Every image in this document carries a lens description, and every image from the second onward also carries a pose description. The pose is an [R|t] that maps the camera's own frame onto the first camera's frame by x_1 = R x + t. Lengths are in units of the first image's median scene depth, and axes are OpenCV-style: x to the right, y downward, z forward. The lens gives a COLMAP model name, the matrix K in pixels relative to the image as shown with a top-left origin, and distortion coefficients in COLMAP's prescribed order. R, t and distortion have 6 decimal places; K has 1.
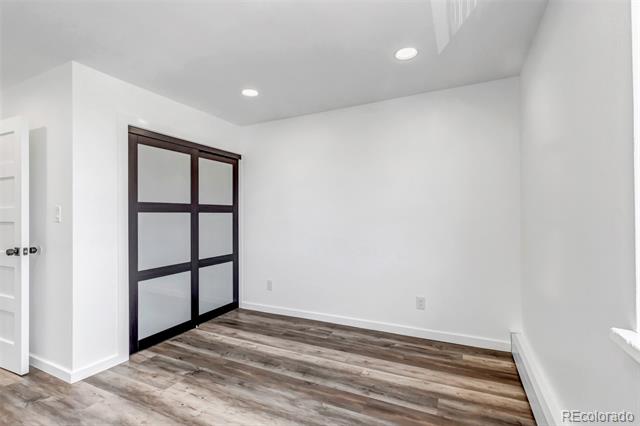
lens RADIAL K [[297.9, 0, 320.0], [0, 297.9, 213.0], [0, 0, 1]] dist [0.004362, 0.000100]
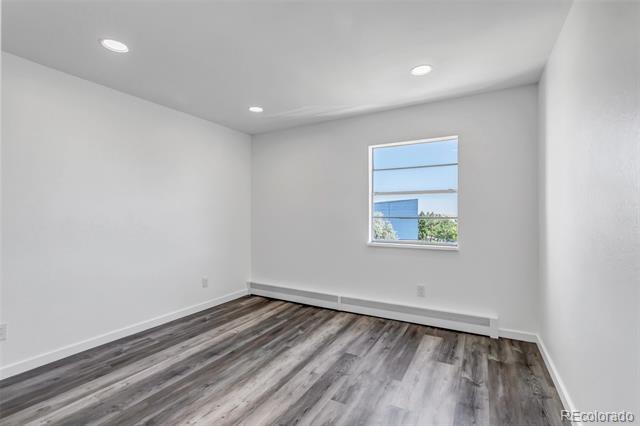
lens RADIAL K [[290.8, 0, 320.0], [0, 290.8, 213.0], [0, 0, 1]] dist [0.004146, 0.000008]
pose [[0.053027, 0.012172, 0.998519, -1.043974], [-0.009914, 0.999883, -0.011662, 0.010680], [-0.998544, -0.009280, 0.053142, 0.504867]]
